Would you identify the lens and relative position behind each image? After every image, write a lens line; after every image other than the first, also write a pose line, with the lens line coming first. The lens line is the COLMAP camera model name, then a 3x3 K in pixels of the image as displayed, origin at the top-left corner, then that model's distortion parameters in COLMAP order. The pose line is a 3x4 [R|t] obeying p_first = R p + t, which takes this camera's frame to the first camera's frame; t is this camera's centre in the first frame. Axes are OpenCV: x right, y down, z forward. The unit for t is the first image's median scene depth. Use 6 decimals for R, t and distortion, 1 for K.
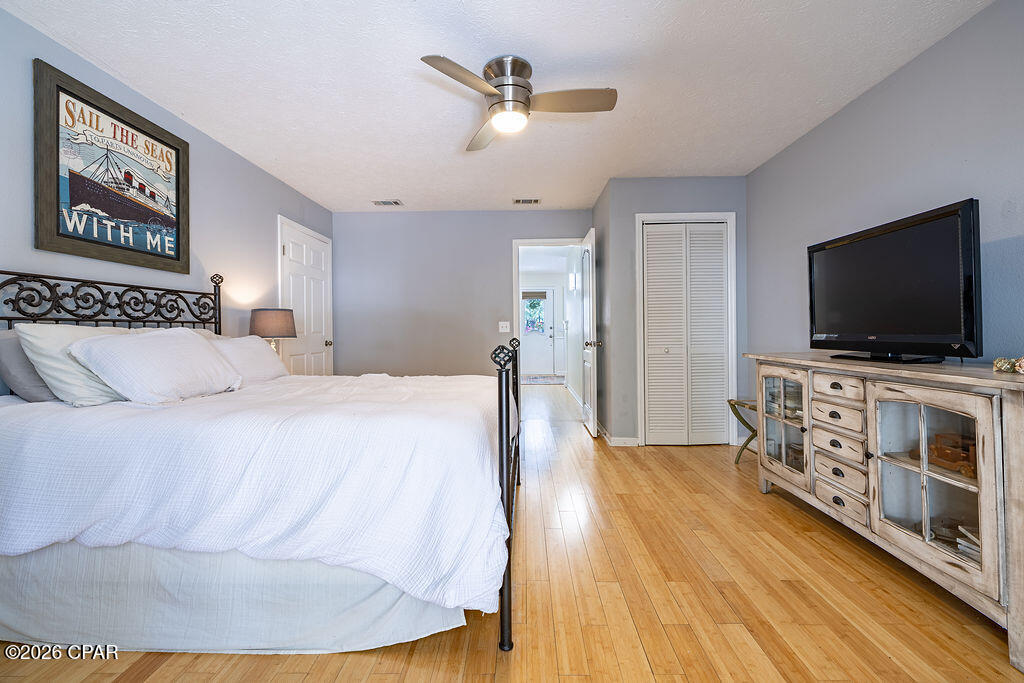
lens RADIAL K [[426.3, 0, 514.6], [0, 426.3, 335.5], [0, 0, 1]] dist [-0.006181, 0.000066]
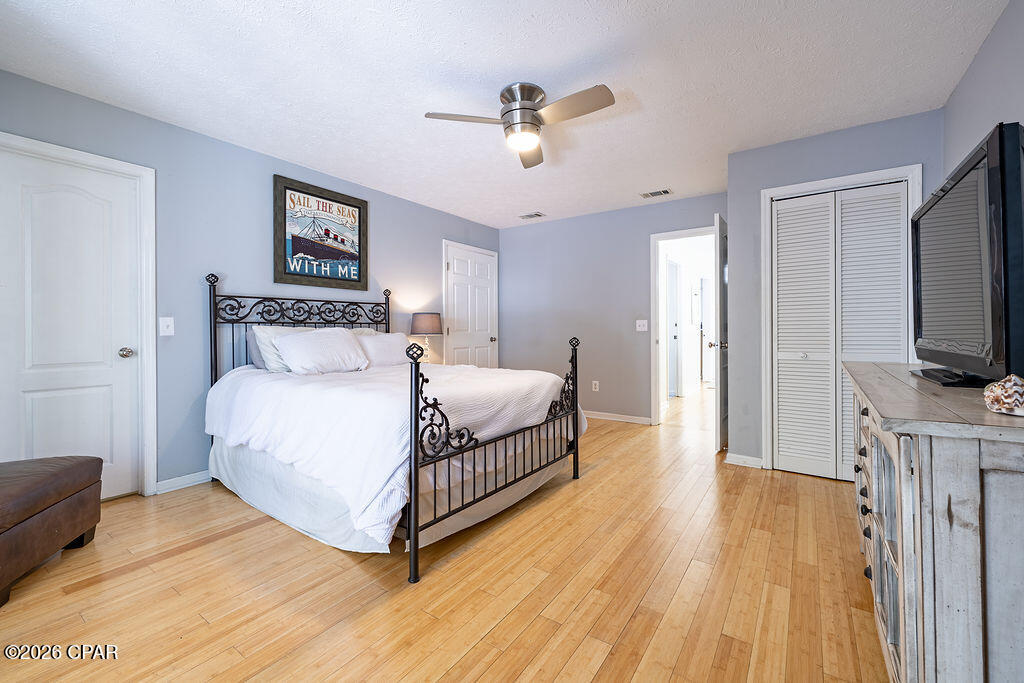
lens RADIAL K [[426.3, 0, 514.6], [0, 426.3, 334.1], [0, 0, 1]] dist [-0.006181, 0.000066]
pose [[0.833821, 0.009092, -0.551960, 0.565516], [-0.007864, 0.999959, 0.004593, -0.006490], [0.551979, 0.000511, 0.833858, 0.065131]]
